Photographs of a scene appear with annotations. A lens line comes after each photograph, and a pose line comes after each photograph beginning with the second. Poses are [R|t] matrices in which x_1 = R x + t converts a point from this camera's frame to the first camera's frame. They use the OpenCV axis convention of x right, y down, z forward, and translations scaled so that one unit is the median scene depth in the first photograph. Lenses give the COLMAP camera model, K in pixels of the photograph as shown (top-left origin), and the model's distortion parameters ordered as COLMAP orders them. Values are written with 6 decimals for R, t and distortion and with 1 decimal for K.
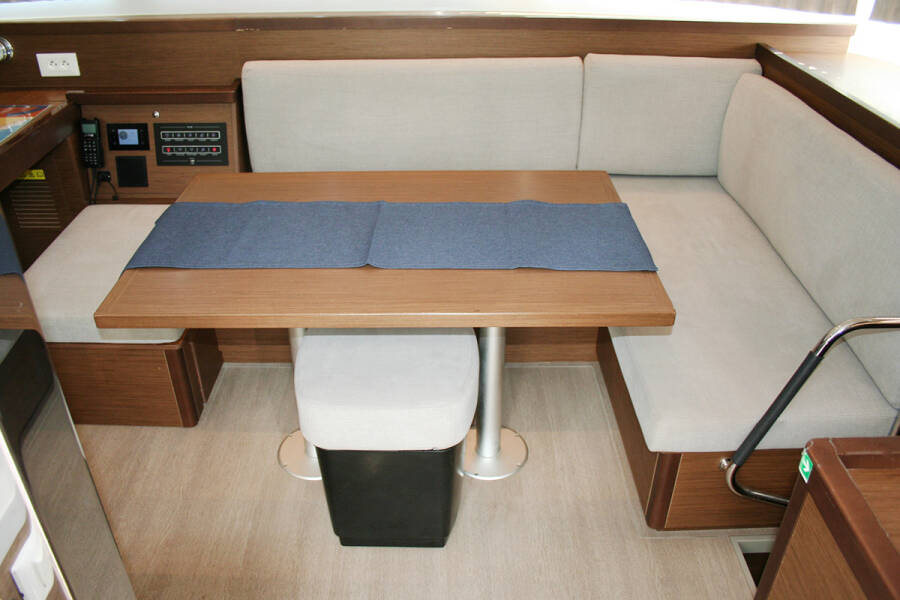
lens RADIAL K [[743.4, 0, 450.0], [0, 743.4, 300.0], [0, 0, 1]] dist [-0.139449, 0.090826]
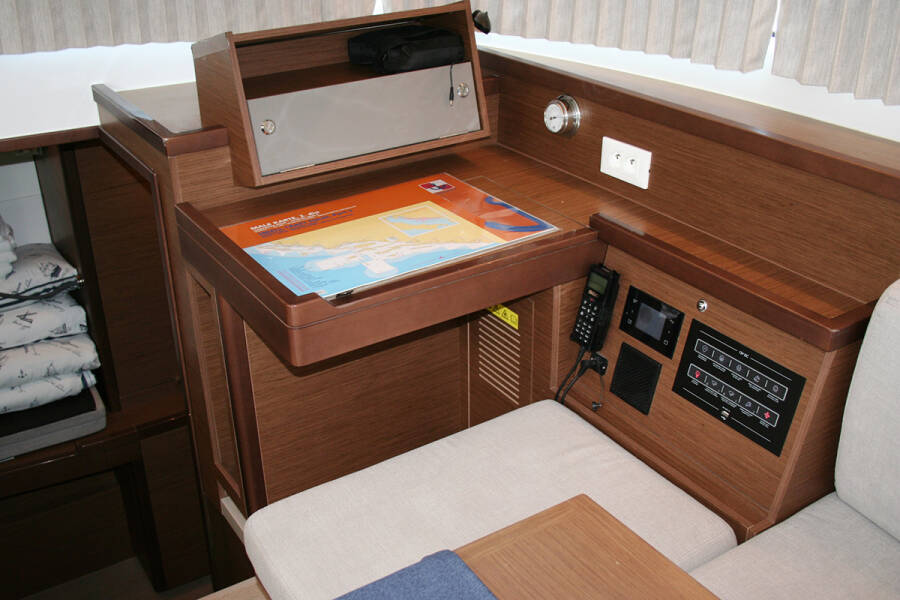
lens RADIAL K [[959.1, 0, 450.0], [0, 959.1, 300.0], [0, 0, 1]] dist [-0.077684, 0.012297]
pose [[0.527575, 0.367276, -0.766011, 0.028078], [-0.434759, 0.891408, 0.127968, -0.266352], [0.729828, 0.265517, 0.629962, 0.419983]]
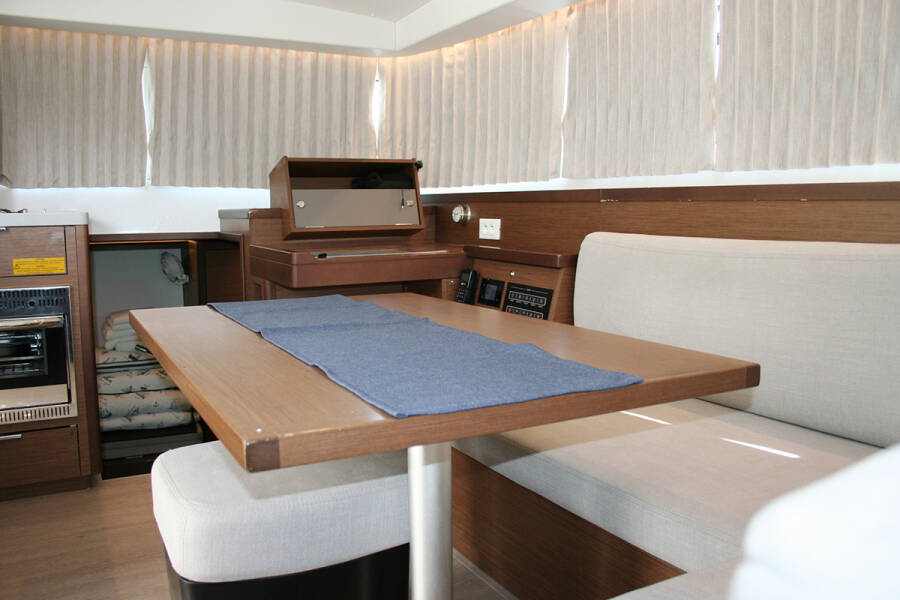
lens RADIAL K [[743.4, 0, 450.0], [0, 743.4, 300.0], [0, 0, 1]] dist [-0.139449, 0.090826]
pose [[0.461721, 0.099334, -0.881446, 0.450314], [-0.462629, 0.874821, -0.143748, -0.039057], [0.756828, 0.474153, 0.449878, 0.488102]]
